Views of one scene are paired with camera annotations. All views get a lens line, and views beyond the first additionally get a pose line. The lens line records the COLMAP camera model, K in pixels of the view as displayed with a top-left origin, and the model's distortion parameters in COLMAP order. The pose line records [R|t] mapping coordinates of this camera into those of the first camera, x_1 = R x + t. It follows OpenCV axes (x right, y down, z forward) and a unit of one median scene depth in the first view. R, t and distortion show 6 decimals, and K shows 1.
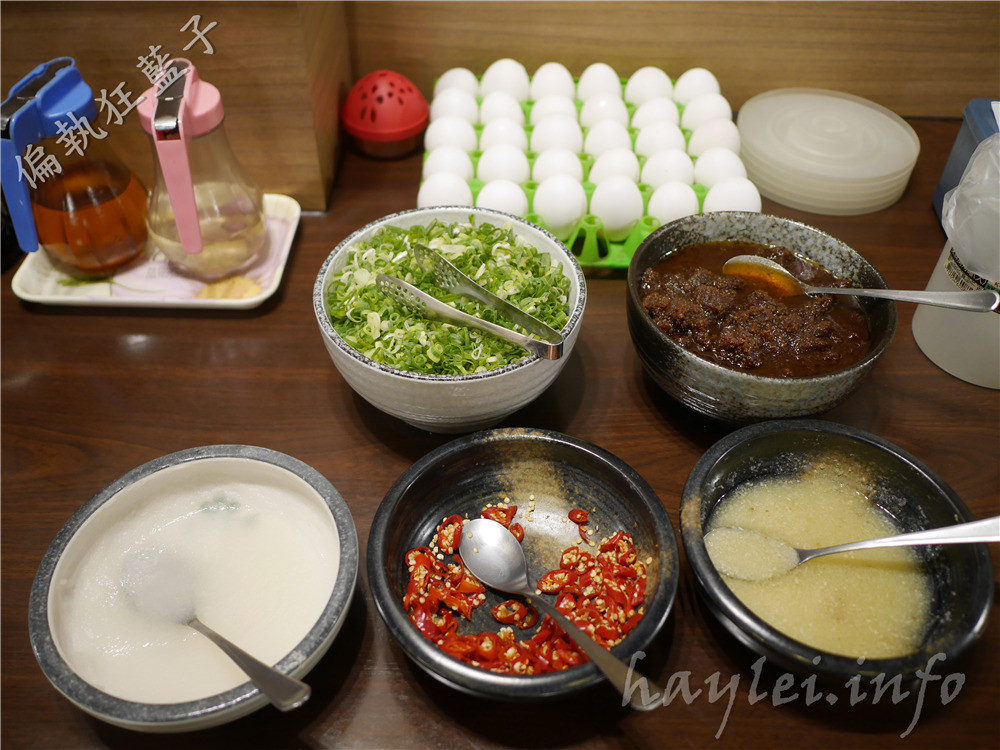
lens RADIAL K [[866.8, 0, 500.7], [0, 866.8, 375.2], [0, 0, 1]] dist [-0.013998, -0.008388]
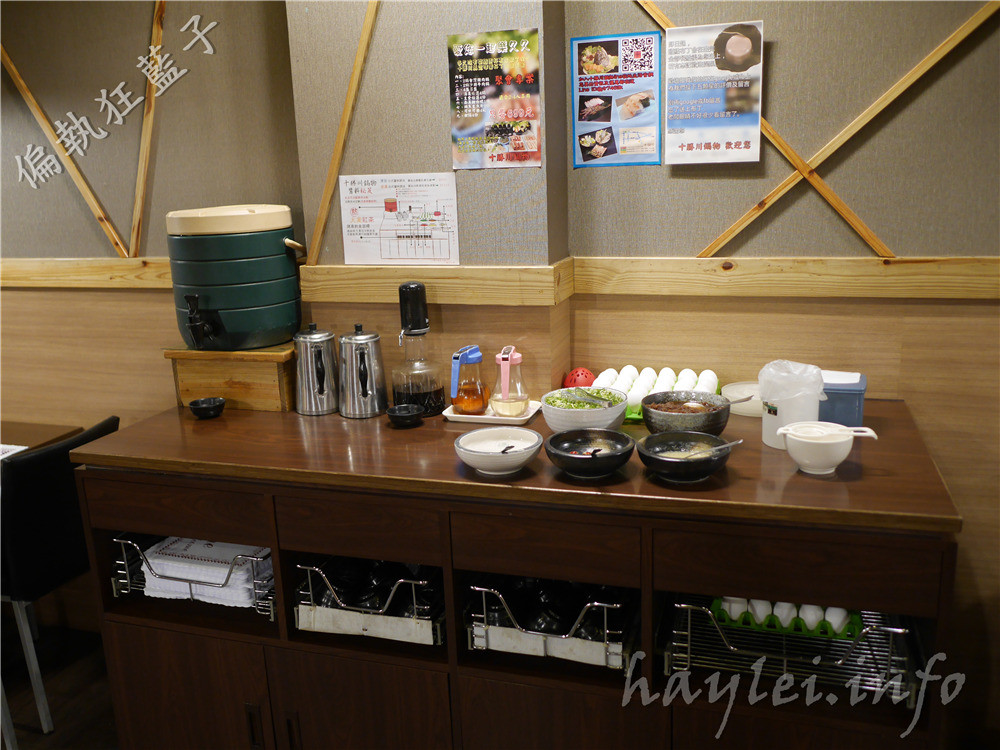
lens RADIAL K [[866.8, 0, 500.0], [0, 866.8, 375.5], [0, 0, 1]] dist [-0.013998, -0.008388]
pose [[0.953710, 0.008800, -0.300599, 0.516190], [-0.164241, 0.852573, -0.496128, 1.244422], [0.251917, 0.522533, 0.814553, -1.457762]]
